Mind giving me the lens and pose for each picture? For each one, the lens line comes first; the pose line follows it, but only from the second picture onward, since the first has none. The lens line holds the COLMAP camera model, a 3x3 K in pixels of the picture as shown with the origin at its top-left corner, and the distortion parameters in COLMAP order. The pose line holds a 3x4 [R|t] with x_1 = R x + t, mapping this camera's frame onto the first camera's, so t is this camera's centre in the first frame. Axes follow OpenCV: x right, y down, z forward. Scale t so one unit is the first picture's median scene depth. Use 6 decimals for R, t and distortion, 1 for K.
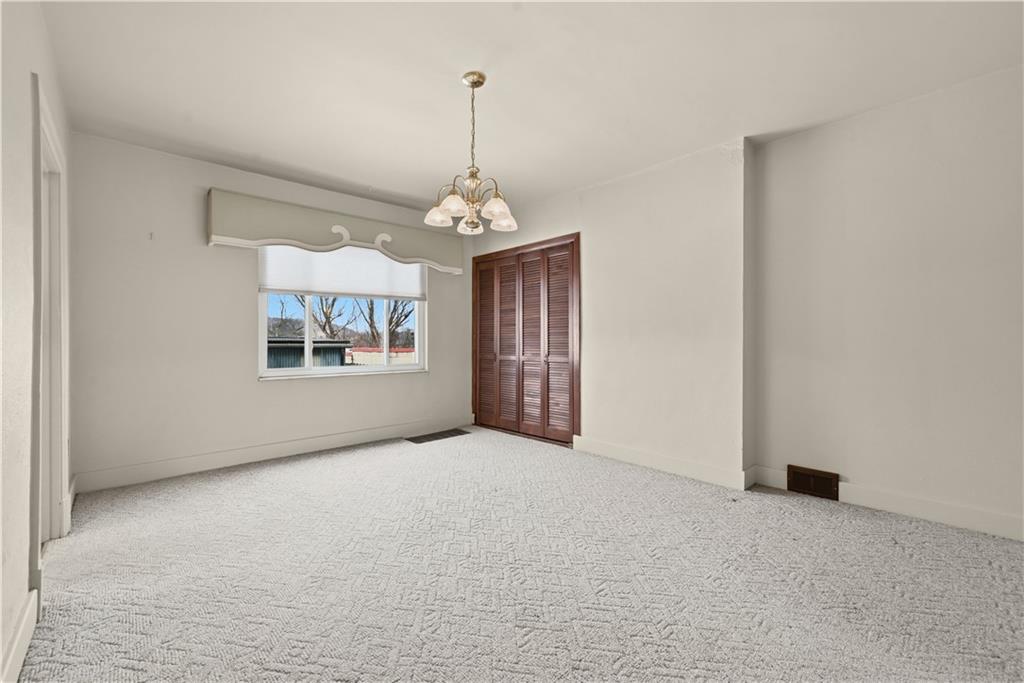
lens RADIAL K [[414.2, 0, 519.3], [0, 414.2, 337.2], [0, 0, 1]] dist [0.002665, -0.000685]
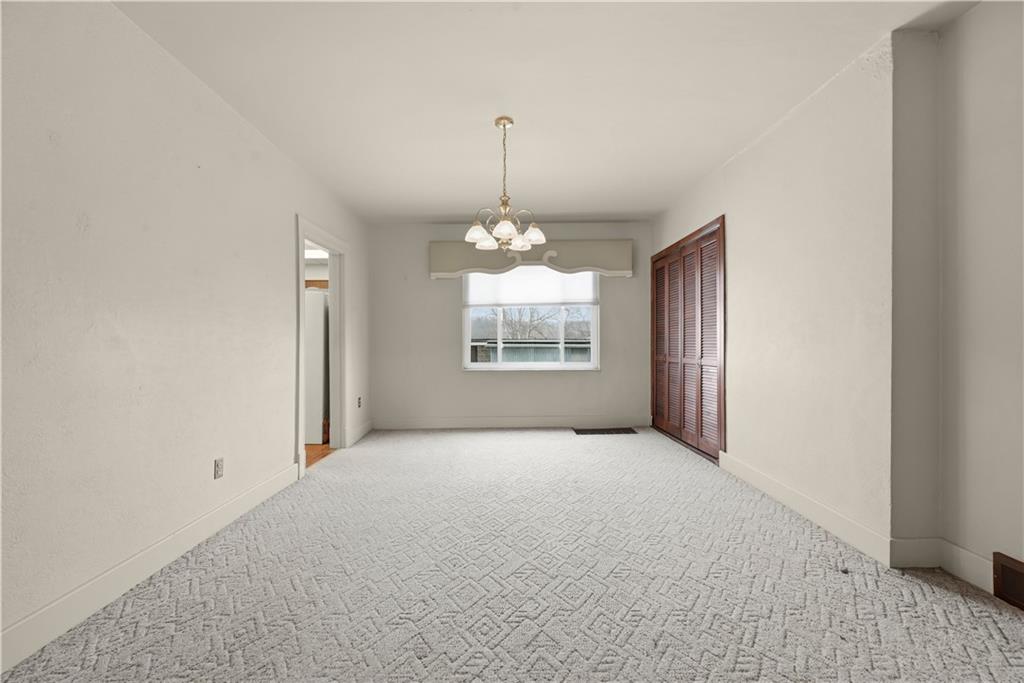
lens RADIAL K [[414.2, 0, 530.8], [0, 414.2, 336.5], [0, 0, 1]] dist [0.002665, -0.000685]
pose [[0.741768, -0.012110, -0.670547, 0.441776], [0.010077, 0.999925, -0.006911, 0.000340], [0.670581, -0.001631, 0.741835, 0.099690]]
